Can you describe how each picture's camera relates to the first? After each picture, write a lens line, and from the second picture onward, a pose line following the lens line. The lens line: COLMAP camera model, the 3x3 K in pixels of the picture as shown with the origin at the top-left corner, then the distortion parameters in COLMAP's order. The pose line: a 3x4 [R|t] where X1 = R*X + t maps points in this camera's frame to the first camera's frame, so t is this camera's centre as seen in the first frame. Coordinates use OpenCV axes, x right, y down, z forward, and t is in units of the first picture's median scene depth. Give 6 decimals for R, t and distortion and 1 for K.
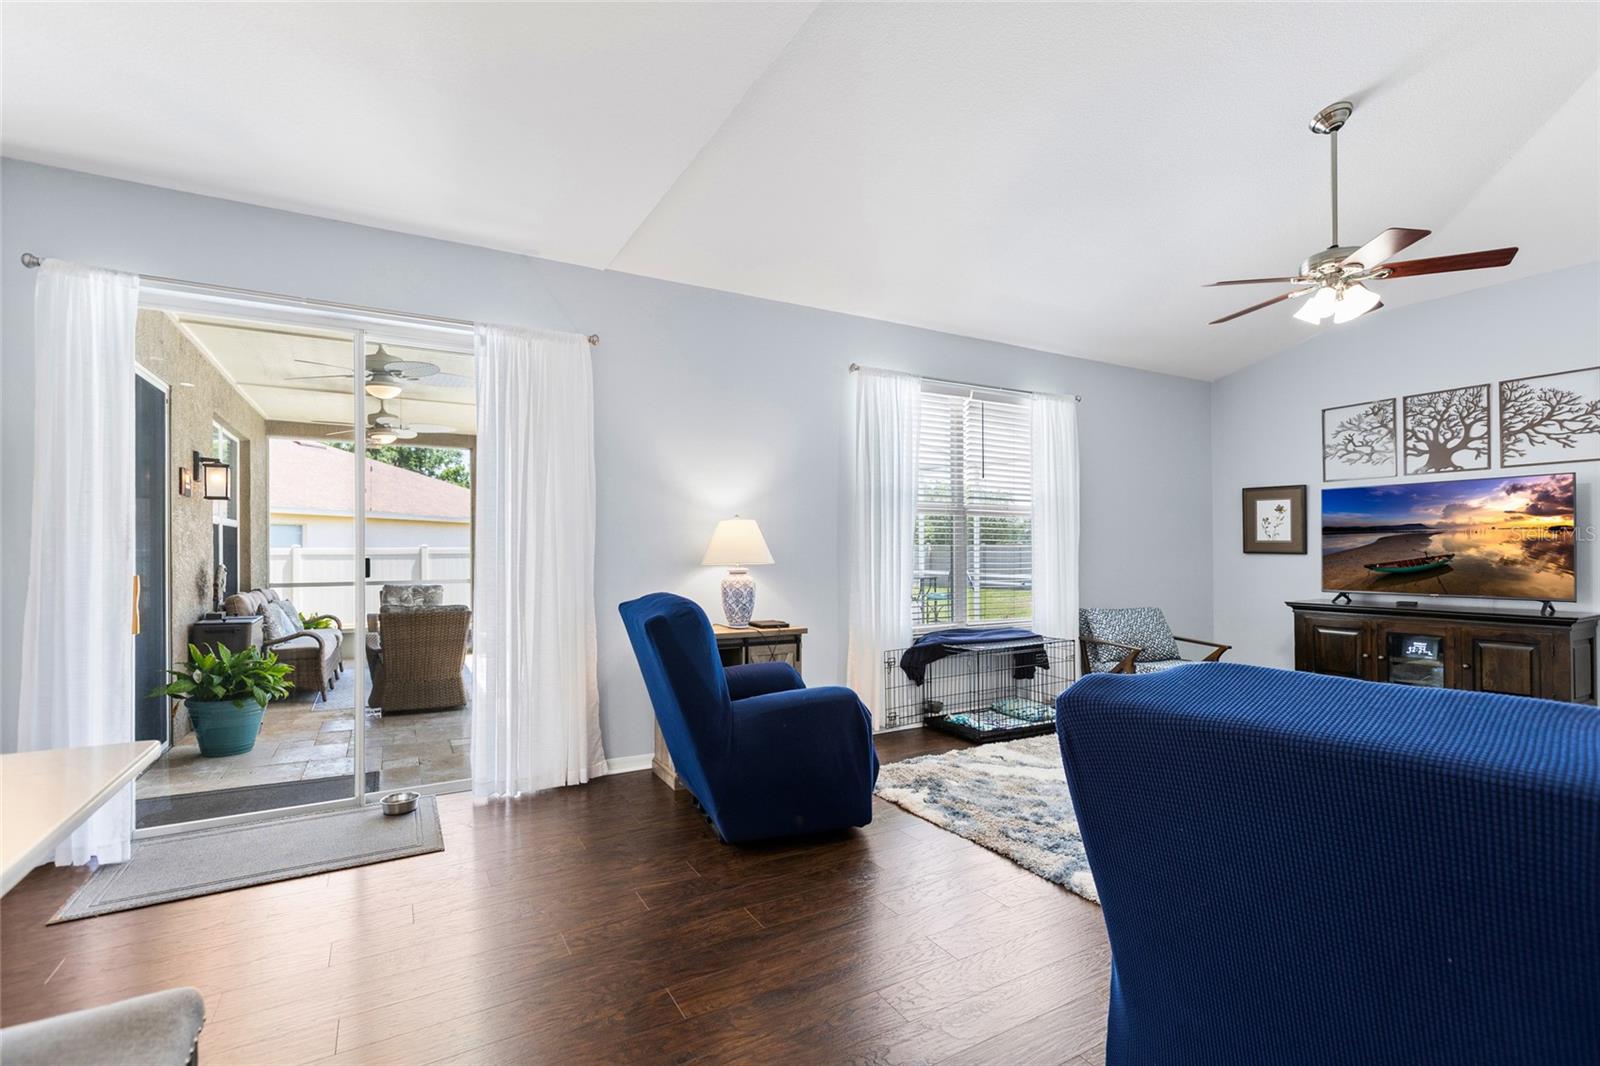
lens RADIAL K [[725.8, 0, 815.0], [0, 725.8, 552.7], [0, 0, 1]] dist [0.010173, -0.000886]
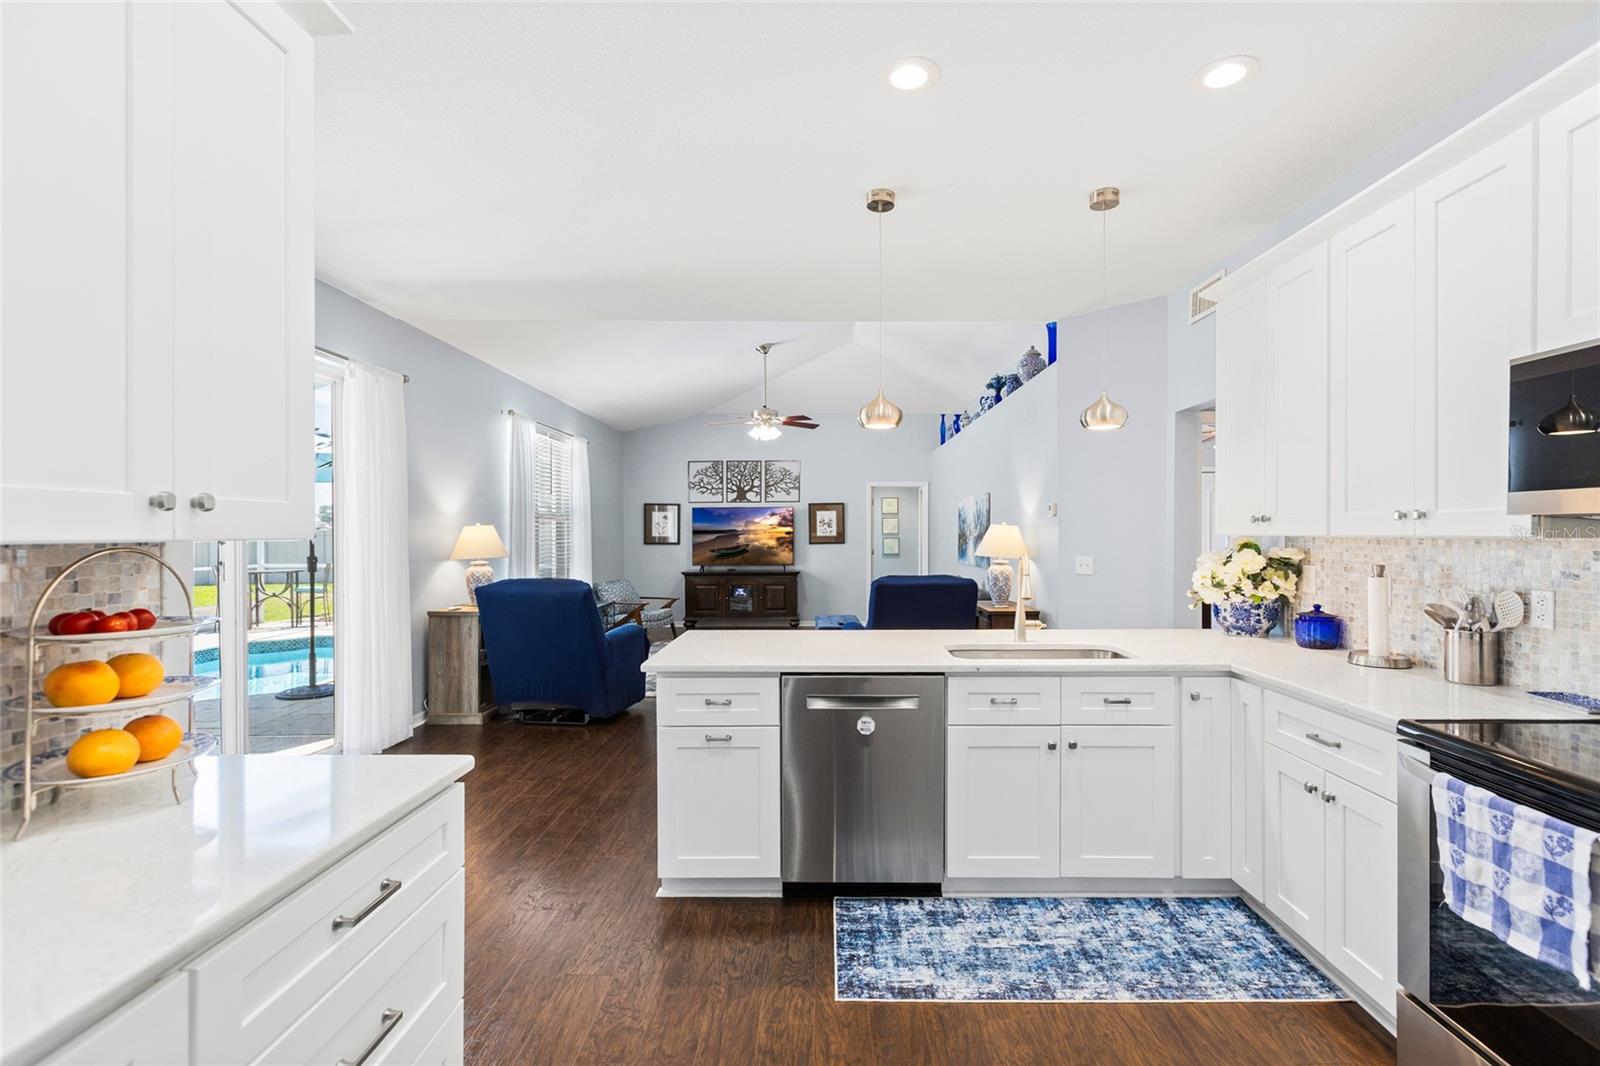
lens RADIAL K [[725.8, 0, 825.5], [0, 725.8, 541.4], [0, 0, 1]] dist [0.010173, -0.000886]
pose [[0.503396, -0.005996, 0.864035, -0.754132], [0.004087, 0.999981, 0.004558, -0.014282], [-0.864046, 0.001237, 0.503411, -0.180611]]
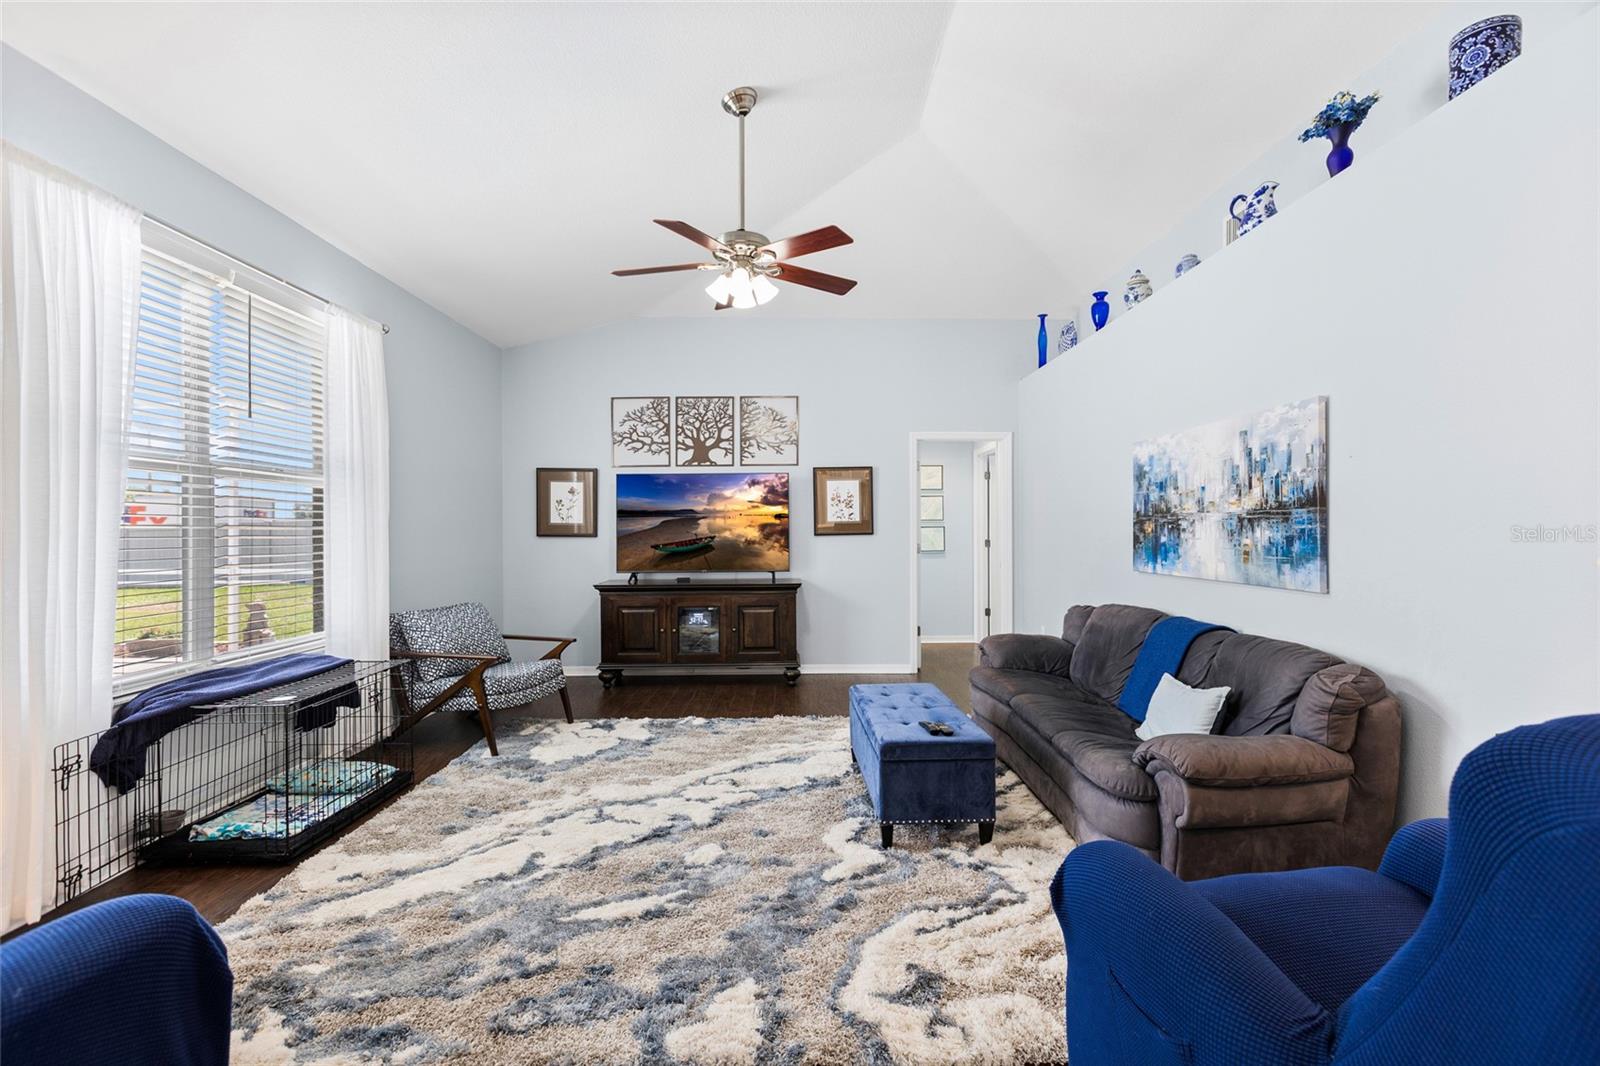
lens RADIAL K [[725.8, 0, 803.5], [0, 725.8, 520.6], [0, 0, 1]] dist [0.010173, -0.000886]
pose [[0.495857, 0.011207, 0.868332, -0.075358], [0.006265, 0.999845, -0.016482, -0.002487], [-0.868382, 0.013613, 0.495710, 0.301542]]
